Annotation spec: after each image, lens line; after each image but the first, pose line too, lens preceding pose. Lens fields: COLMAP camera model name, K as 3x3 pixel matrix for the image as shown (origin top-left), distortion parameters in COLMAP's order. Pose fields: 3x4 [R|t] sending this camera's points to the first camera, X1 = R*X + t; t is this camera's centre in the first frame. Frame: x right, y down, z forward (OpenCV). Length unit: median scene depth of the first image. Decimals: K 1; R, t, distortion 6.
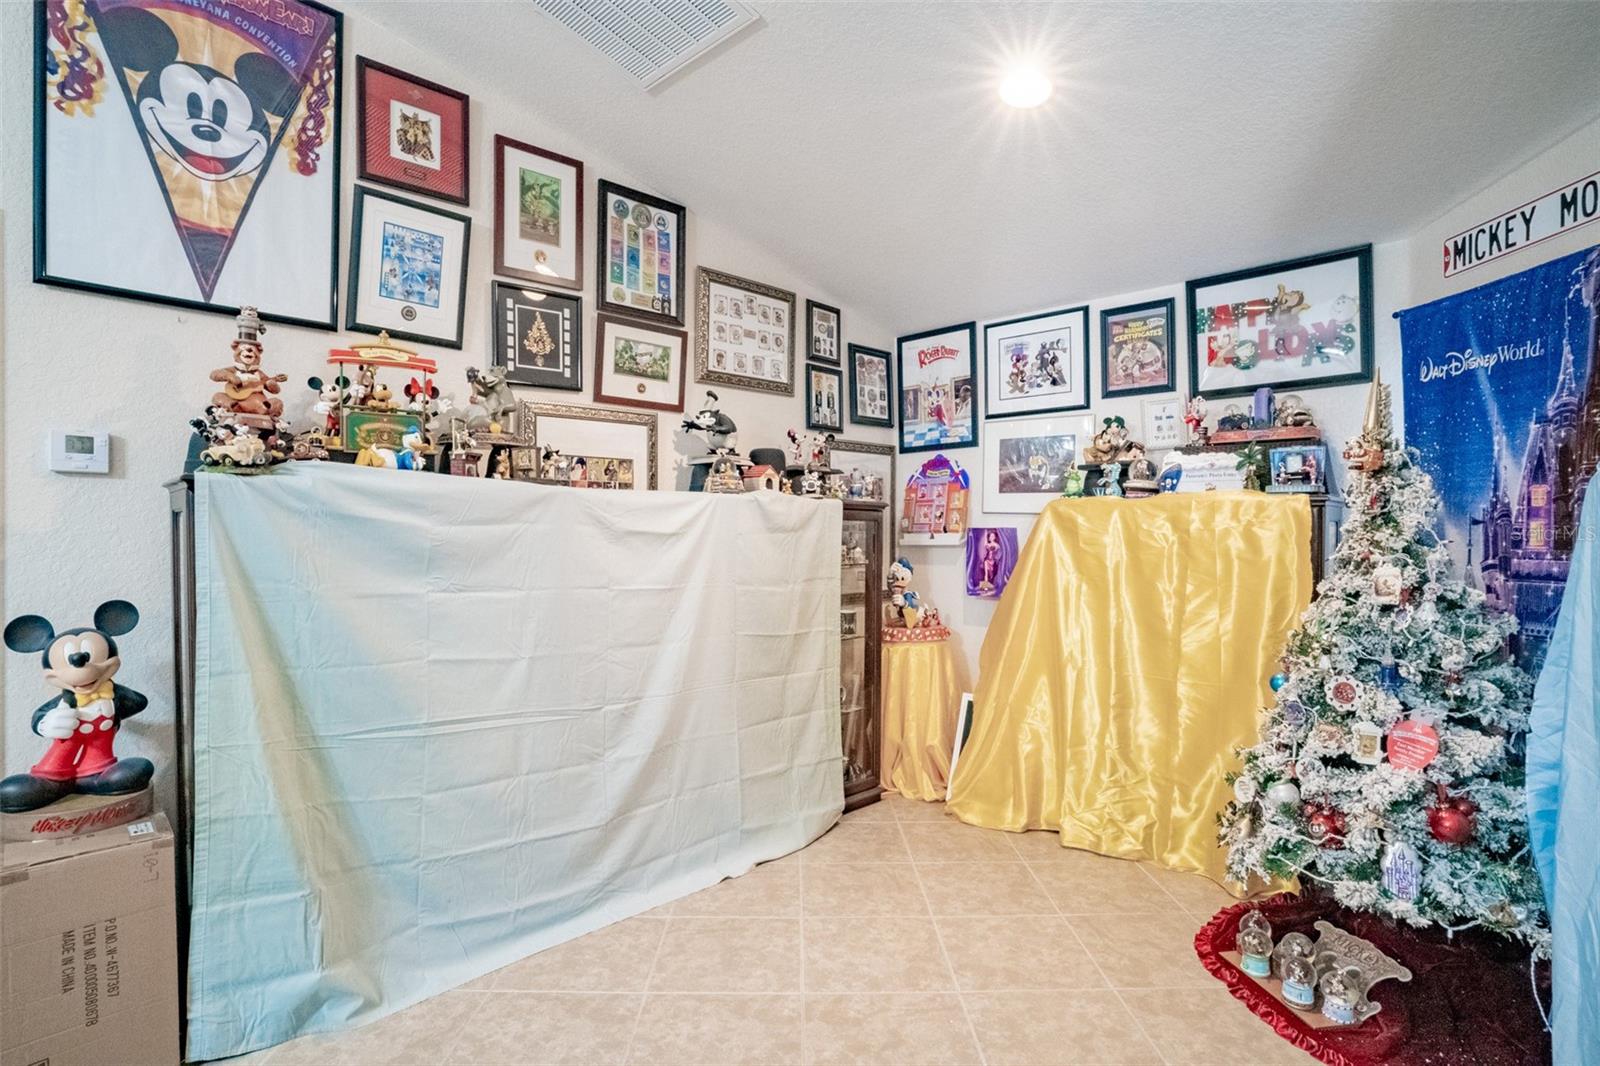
lens RADIAL K [[788.7, 0, 795.2], [0, 788.7, 536.8], [0, 0, 1]] dist [-0.066949, 0.027837]
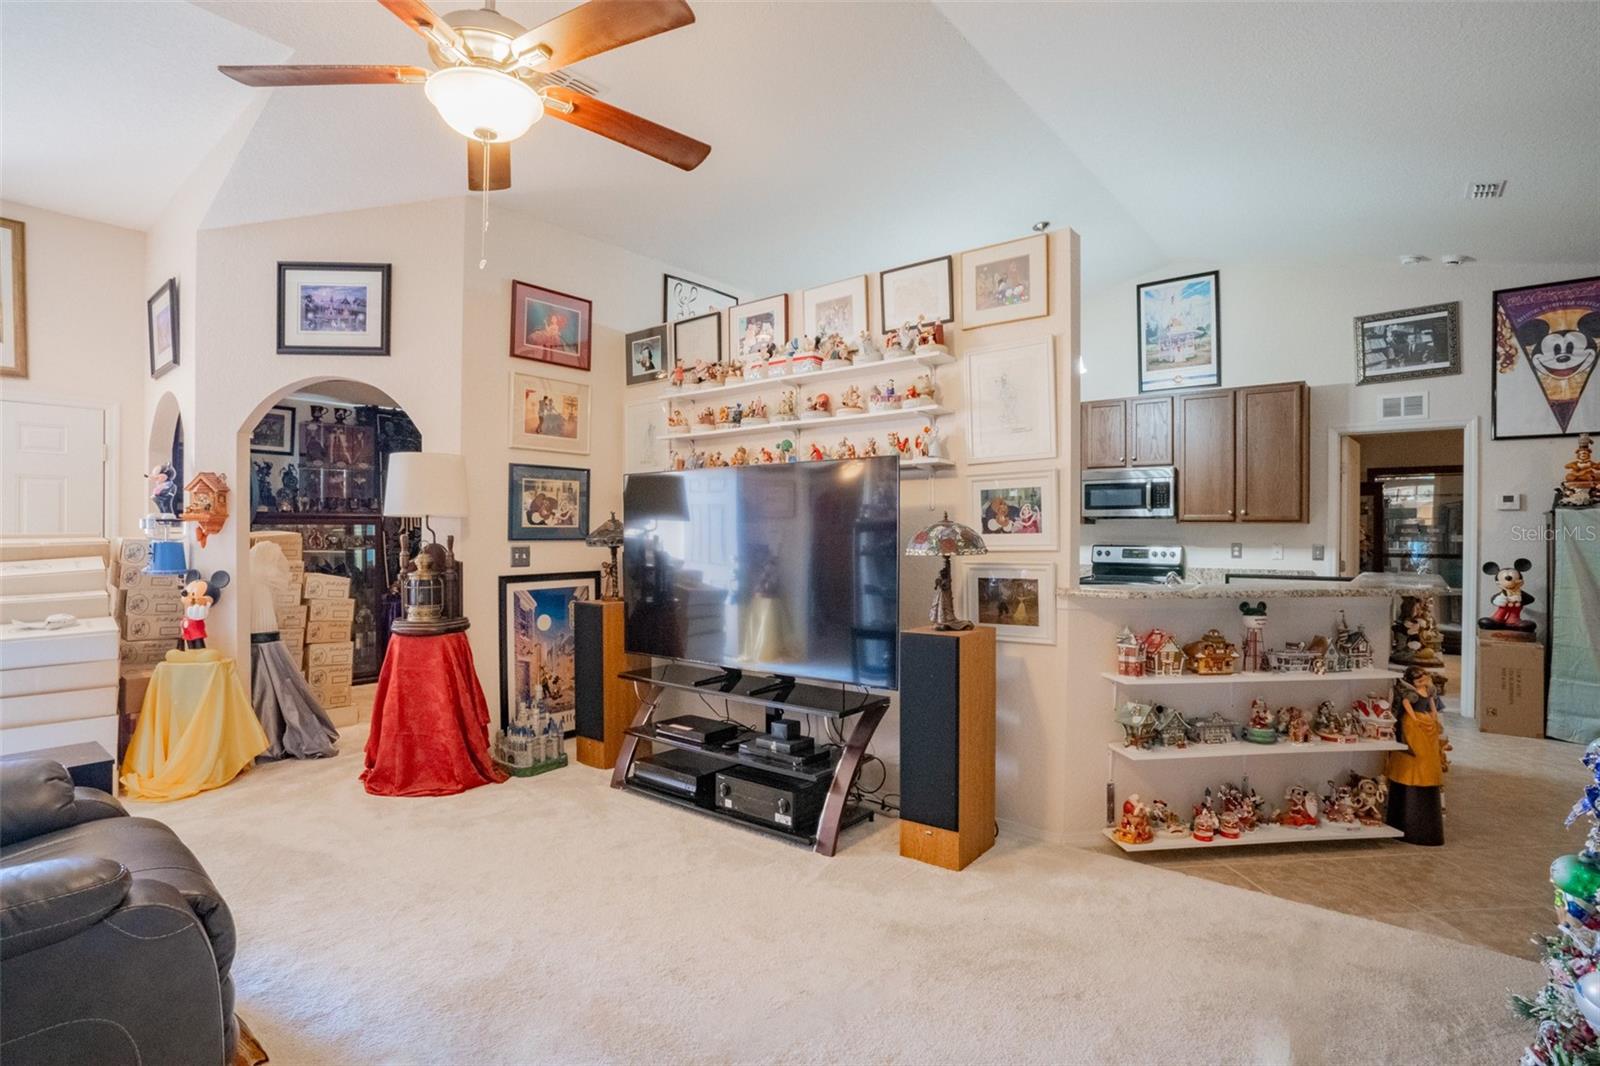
lens RADIAL K [[788.7, 0, 795.2], [0, 788.7, 536.8], [0, 0, 1]] dist [-0.066949, 0.027837]
pose [[0.093032, 0.002568, -0.995660, 0.929754], [-0.011881, 0.999928, 0.001469, 0.022057], [0.995592, 0.011693, 0.093056, -1.095132]]
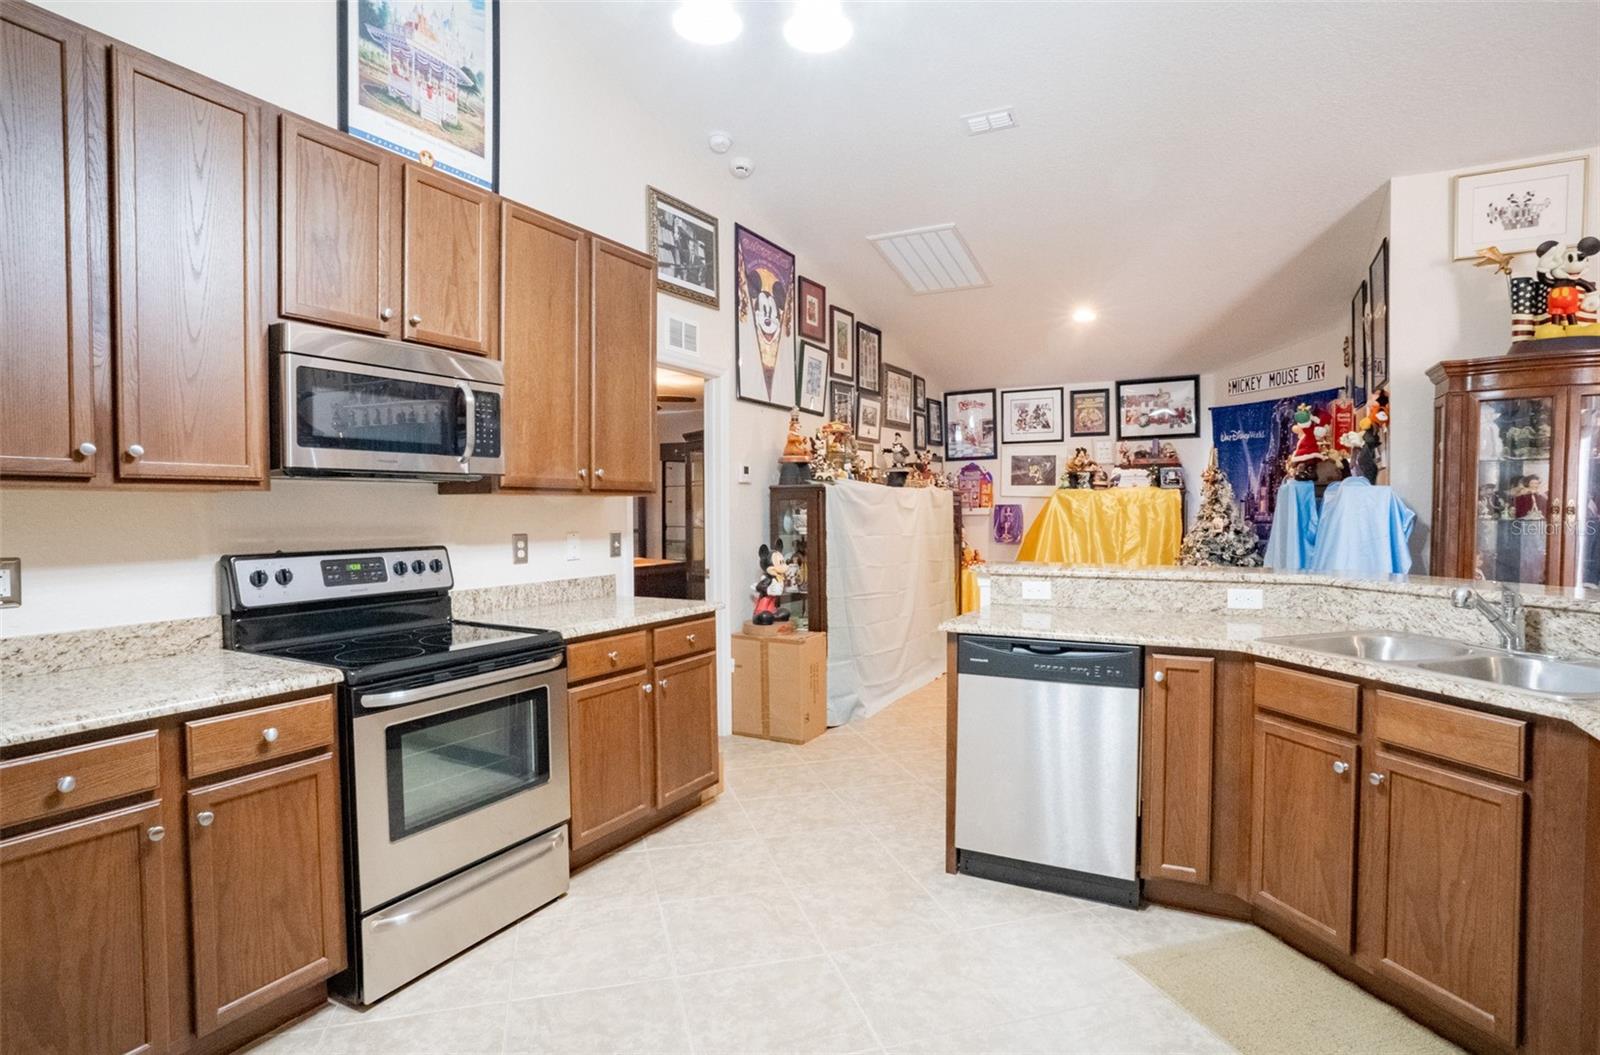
lens RADIAL K [[810.2, 0, 800.0], [0, 810.2, 527.5], [0, 0, 1]] dist [-0.069990, 0.025772]
pose [[0.963941, -0.014637, 0.265714, -0.935016], [0.010299, 0.999790, 0.017713, 0.004401], [-0.265917, -0.014338, 0.963889, -0.880220]]
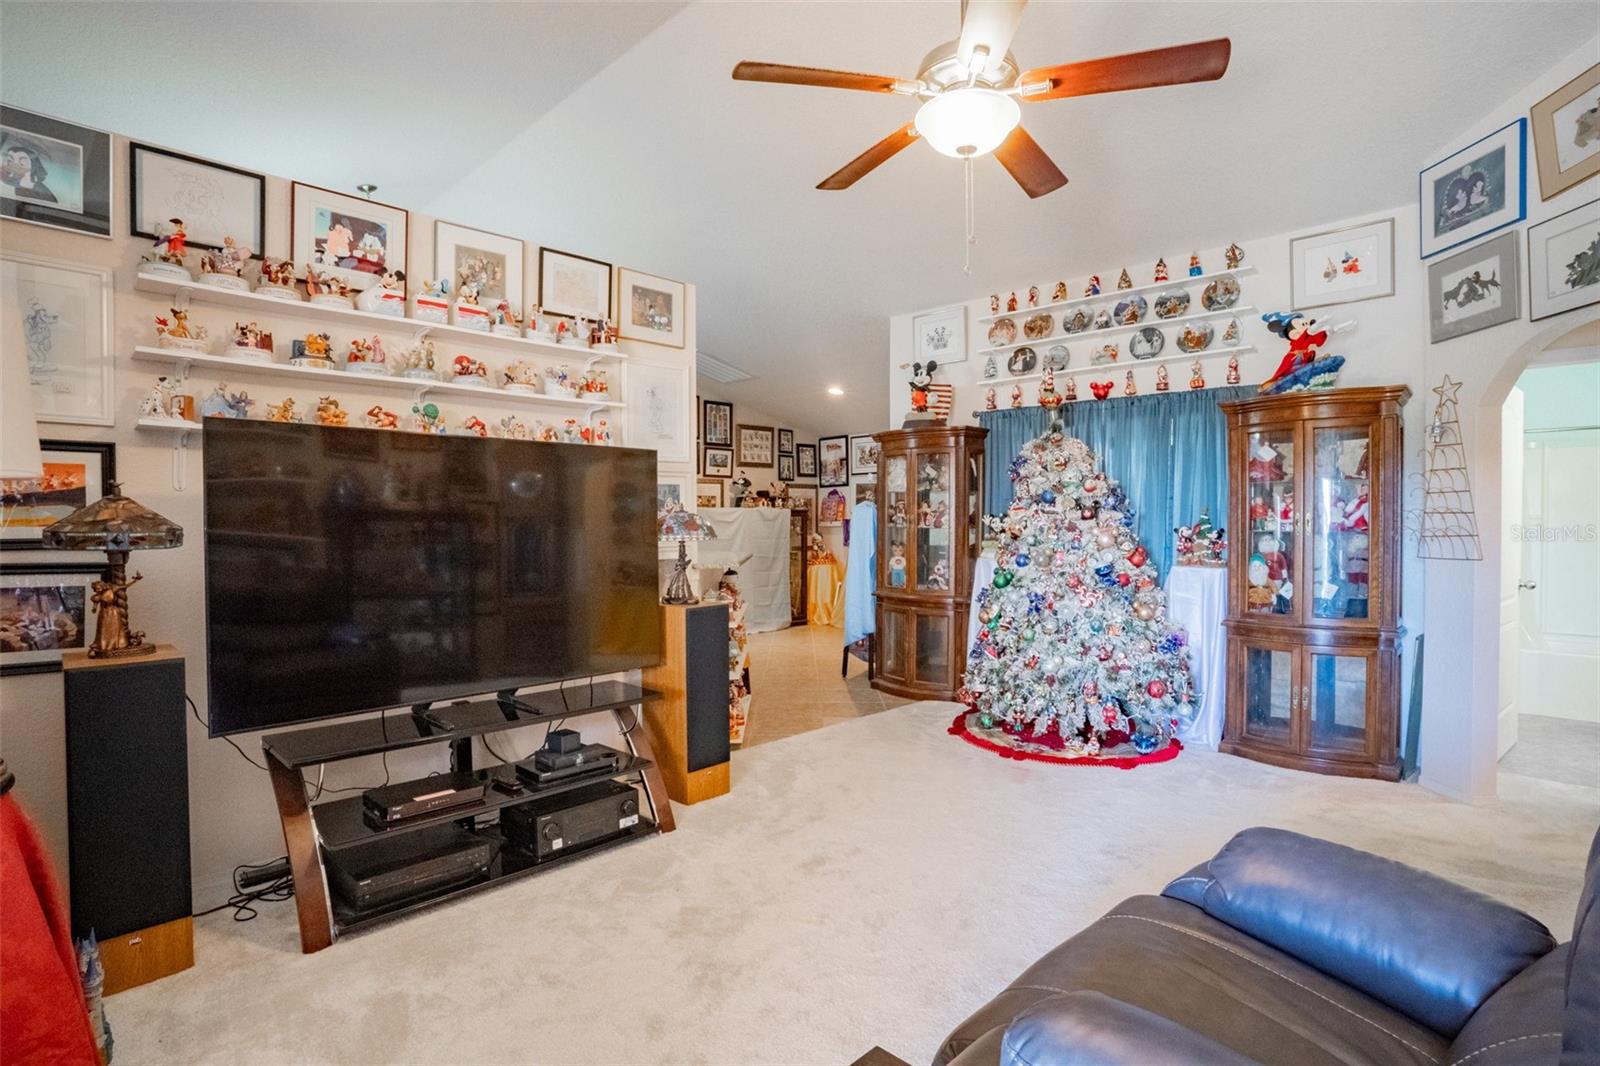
lens RADIAL K [[788.7, 0, 795.2], [0, 788.7, 536.8], [0, 0, 1]] dist [-0.066949, 0.027837]
pose [[0.999971, -0.005247, -0.005472, 0.105320], [0.005292, 0.999952, 0.008197, 0.031104], [0.005429, -0.008226, 0.999951, -2.003703]]
